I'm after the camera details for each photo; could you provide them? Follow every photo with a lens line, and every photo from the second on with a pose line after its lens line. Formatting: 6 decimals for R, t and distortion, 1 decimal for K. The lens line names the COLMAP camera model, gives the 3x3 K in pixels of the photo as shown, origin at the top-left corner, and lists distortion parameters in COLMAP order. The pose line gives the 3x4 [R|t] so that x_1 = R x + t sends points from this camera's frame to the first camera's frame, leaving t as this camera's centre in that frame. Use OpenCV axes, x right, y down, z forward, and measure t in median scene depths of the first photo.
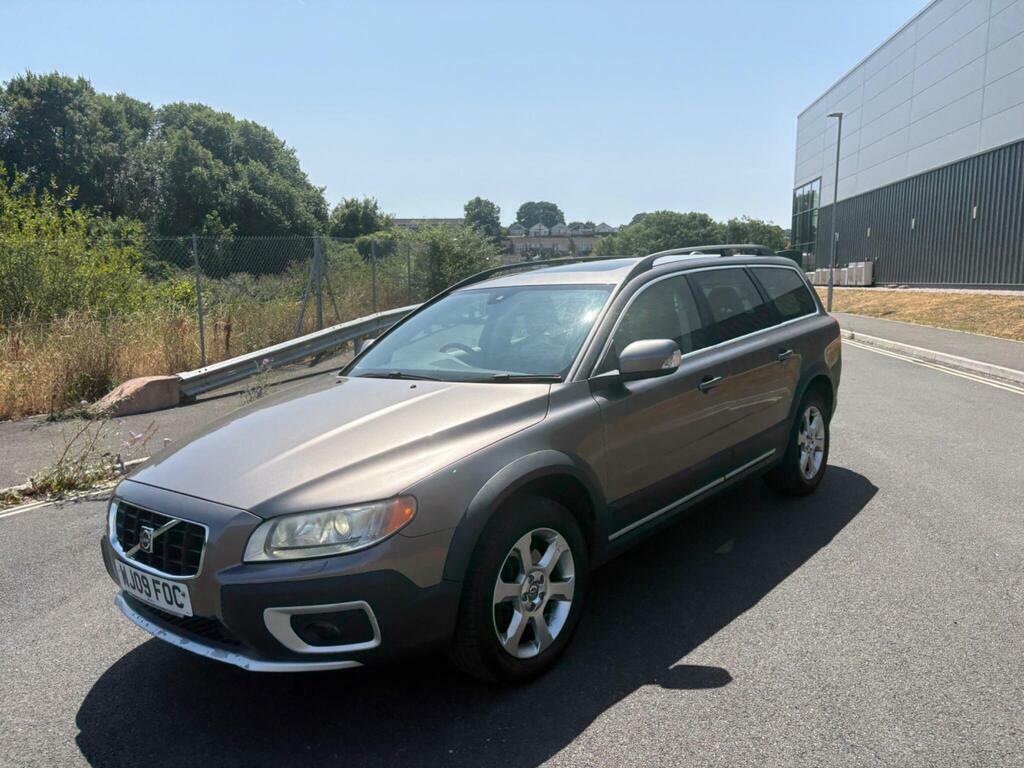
lens RADIAL K [[761.0, 0, 528.7], [0, 761.0, 380.4], [0, 0, 1]] dist [0.034899, -0.043796]
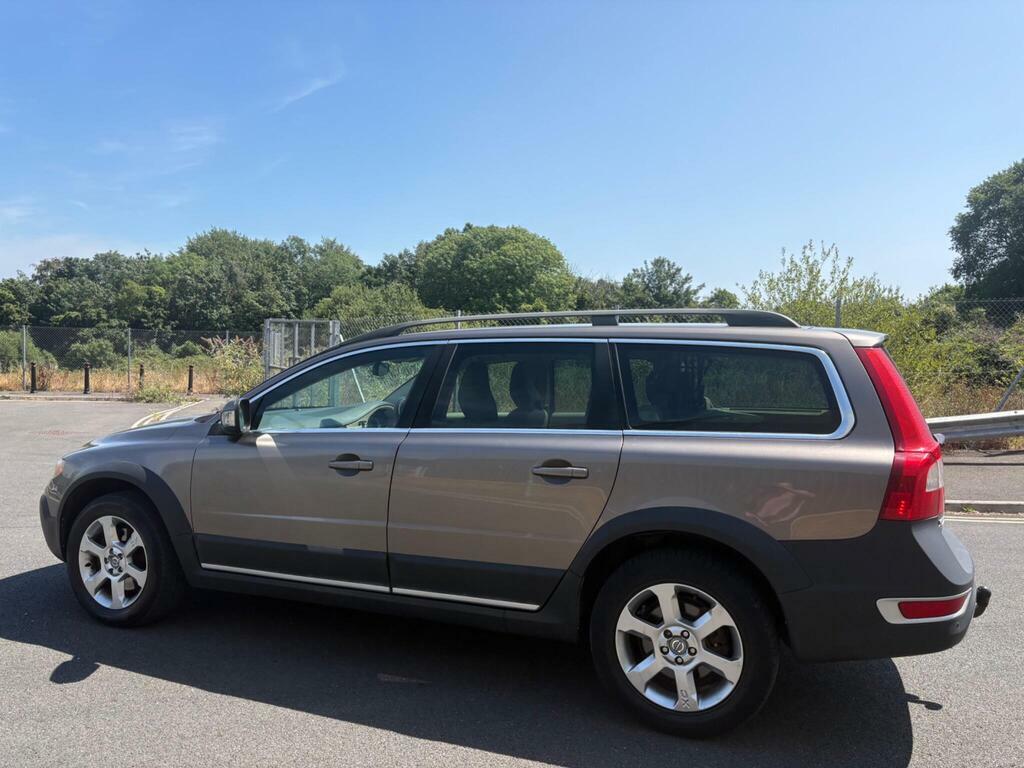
lens RADIAL K [[757.5, 0, 512.0], [0, 757.5, 384.0], [0, 0, 1]] dist [0.067231, -0.085074]
pose [[0.313957, 0.084323, -0.945685, 0.826119], [-0.157414, 0.986886, 0.035737, -0.110363], [0.936297, 0.137644, 0.323113, 0.646245]]
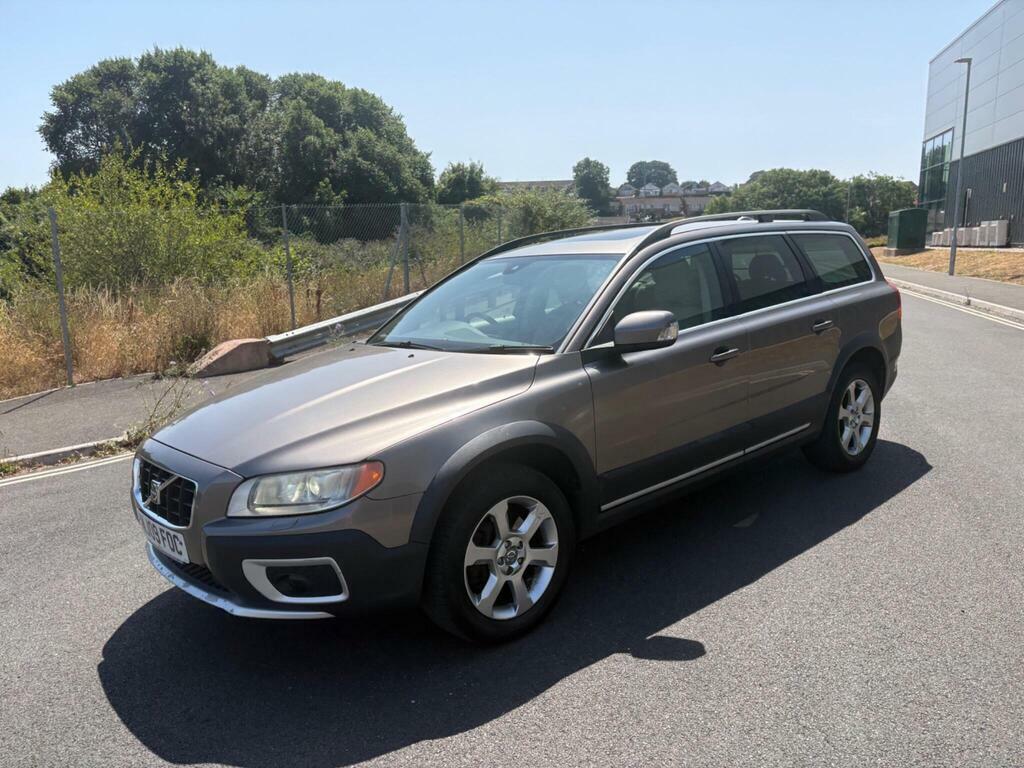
lens RADIAL K [[764.4, 0, 526.1], [0, 764.4, 377.7], [0, 0, 1]] dist [0.030078, -0.028050]
pose [[0.990086, 0.017209, -0.139404, 0.090438], [-0.011223, 0.998985, 0.043614, -0.005213], [0.140013, -0.041617, 0.989275, -0.005179]]
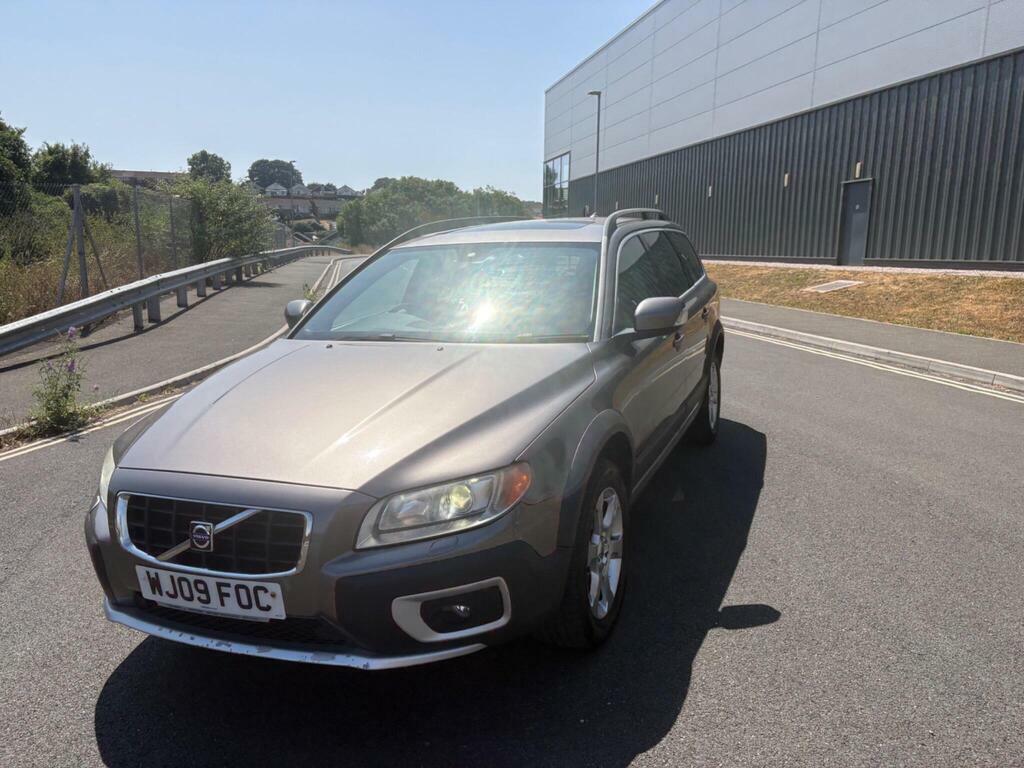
lens RADIAL K [[761.0, 0, 523.8], [0, 761.0, 382.2], [0, 0, 1]] dist [0.046179, -0.056079]
pose [[0.950092, -0.035344, 0.309962, -0.212238], [0.021332, 0.998596, 0.048482, 0.004084], [-0.311241, -0.039451, 0.949512, 0.055382]]
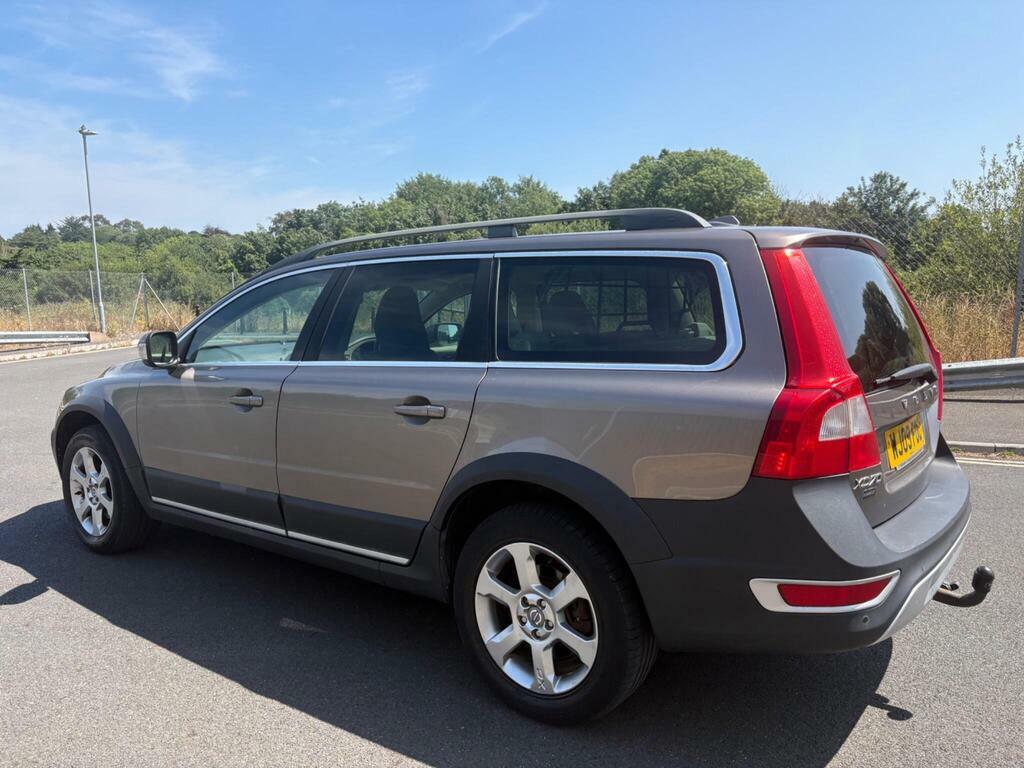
lens RADIAL K [[761.0, 0, 523.8], [0, 761.0, 382.2], [0, 0, 1]] dist [0.046179, -0.056079]
pose [[0.075311, 0.161886, -0.983931, 0.790829], [-0.125232, 0.980457, 0.151729, -0.132268], [0.989265, 0.111793, 0.094113, 0.897943]]
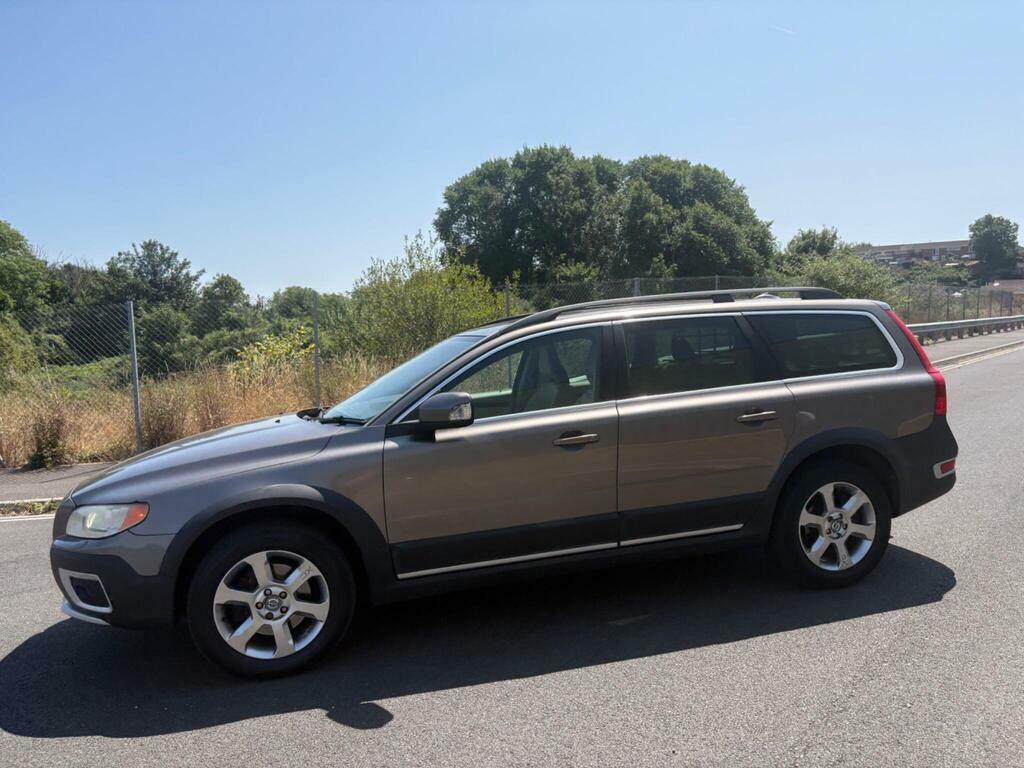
lens RADIAL K [[761.0, 0, 523.8], [0, 761.0, 382.2], [0, 0, 1]] dist [0.046179, -0.056079]
pose [[0.828299, 0.039582, -0.558887, 0.522773], [-0.062837, 0.997771, -0.022463, -0.030966], [0.556752, 0.053725, 0.828940, 0.125379]]
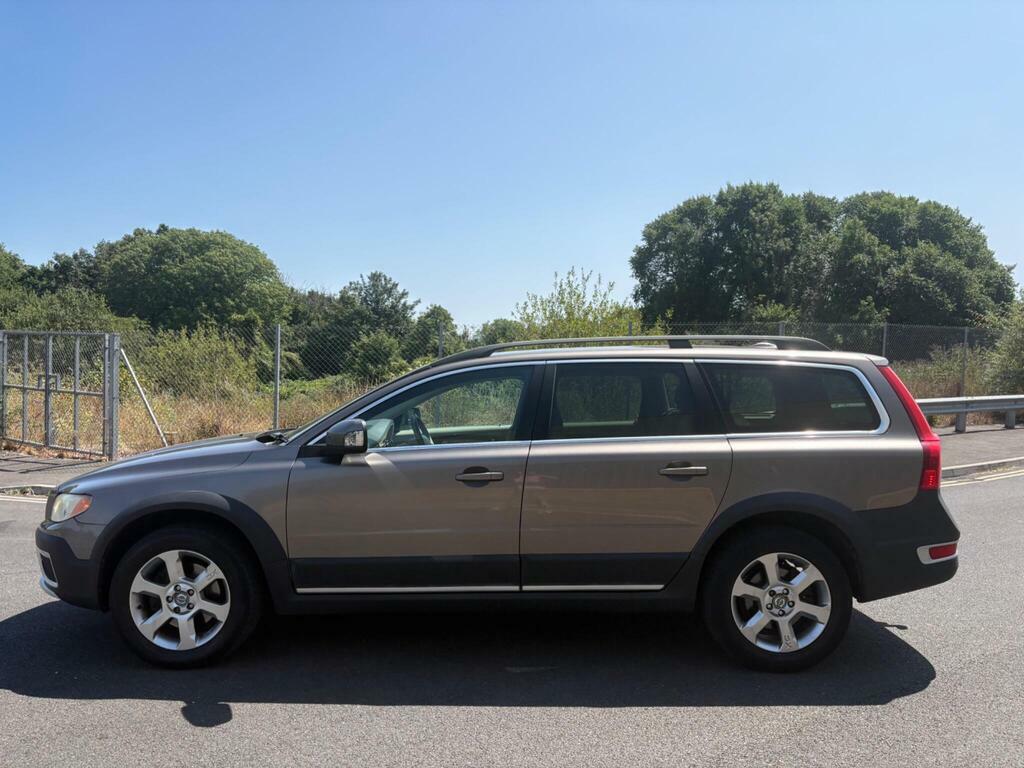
lens RADIAL K [[760.7, 0, 515.9], [0, 760.7, 385.5], [0, 0, 1]] dist [0.032098, -0.031334]
pose [[0.646248, 0.062365, -0.760575, 0.721832], [-0.139426, 0.989529, -0.037329, -0.058909], [0.750283, 0.130168, 0.648176, 0.297503]]
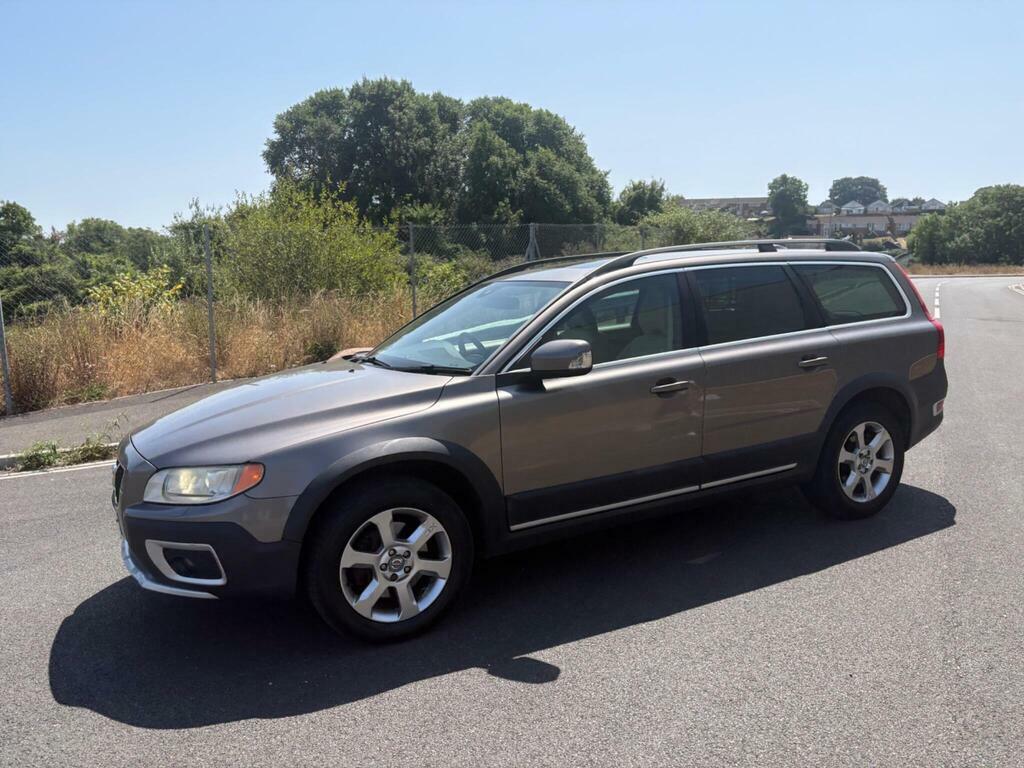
lens RADIAL K [[764.4, 0, 526.1], [0, 764.4, 377.7], [0, 0, 1]] dist [0.030078, -0.028050]
pose [[0.930556, 0.066748, -0.360015, 0.304675], [-0.059814, 0.997747, 0.030379, -0.019244], [0.361232, -0.006736, 0.932452, 0.022413]]
